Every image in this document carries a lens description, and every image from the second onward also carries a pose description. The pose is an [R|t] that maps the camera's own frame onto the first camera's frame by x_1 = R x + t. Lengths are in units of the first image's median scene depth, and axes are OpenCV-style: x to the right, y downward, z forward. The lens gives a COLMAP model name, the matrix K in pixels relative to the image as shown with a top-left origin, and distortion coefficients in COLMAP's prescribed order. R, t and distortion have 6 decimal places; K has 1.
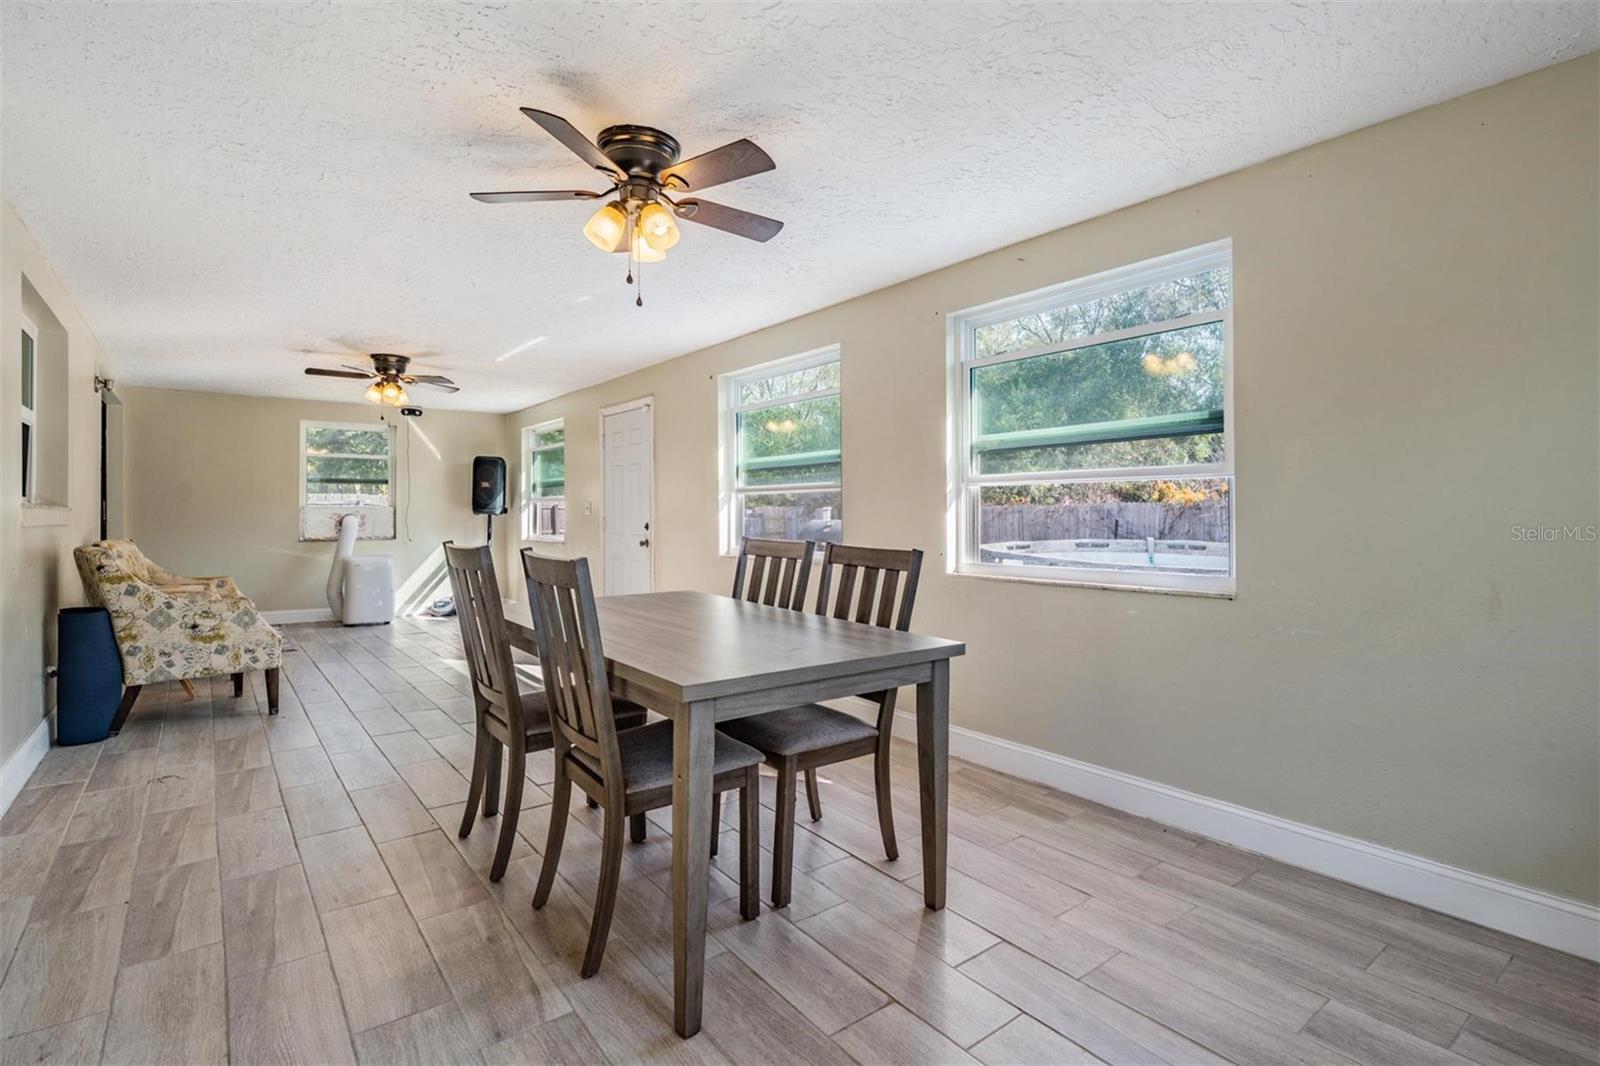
lens RADIAL K [[746.9, 0, 801.7], [0, 746.9, 507.9], [0, 0, 1]] dist [0.000323, -0.000298]
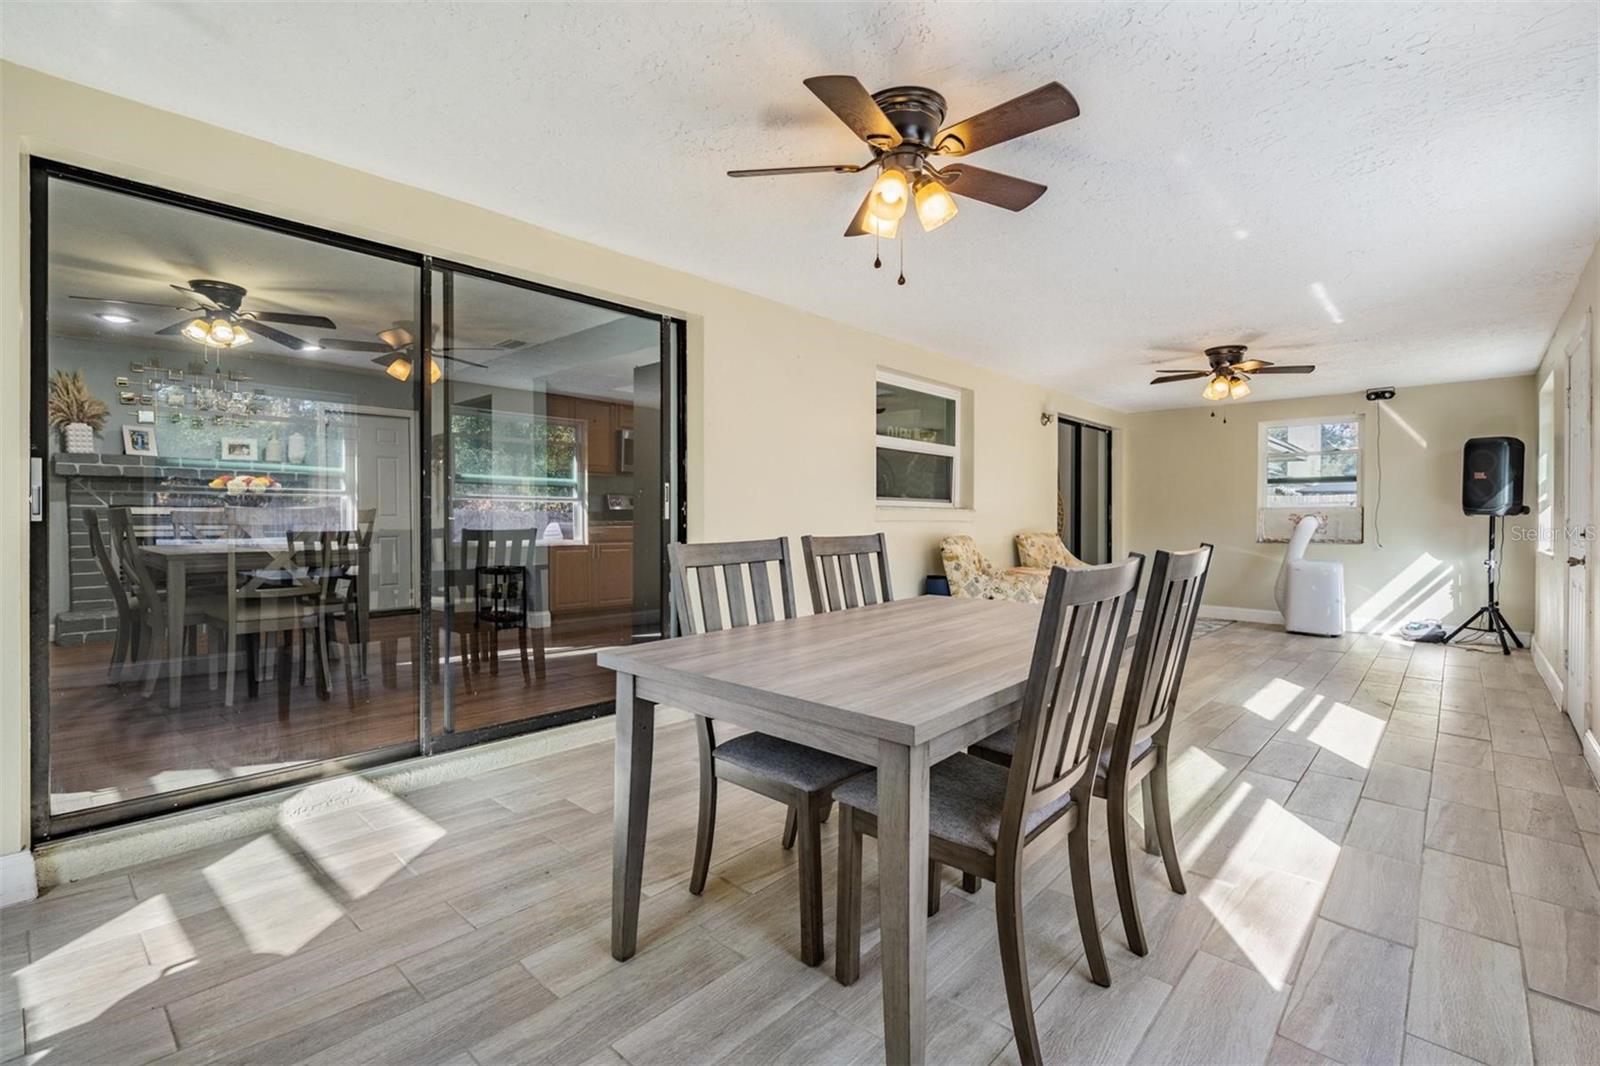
lens RADIAL K [[742.0, 0, 793.0], [0, 742.0, 514.2], [0, 0, 1]] dist [0.000015, -0.001352]
pose [[0.181827, -0.008496, -0.983294, 0.275053], [0.008543, 0.999939, -0.007060, 0.011243], [0.983293, -0.007116, 0.181889, 0.277450]]
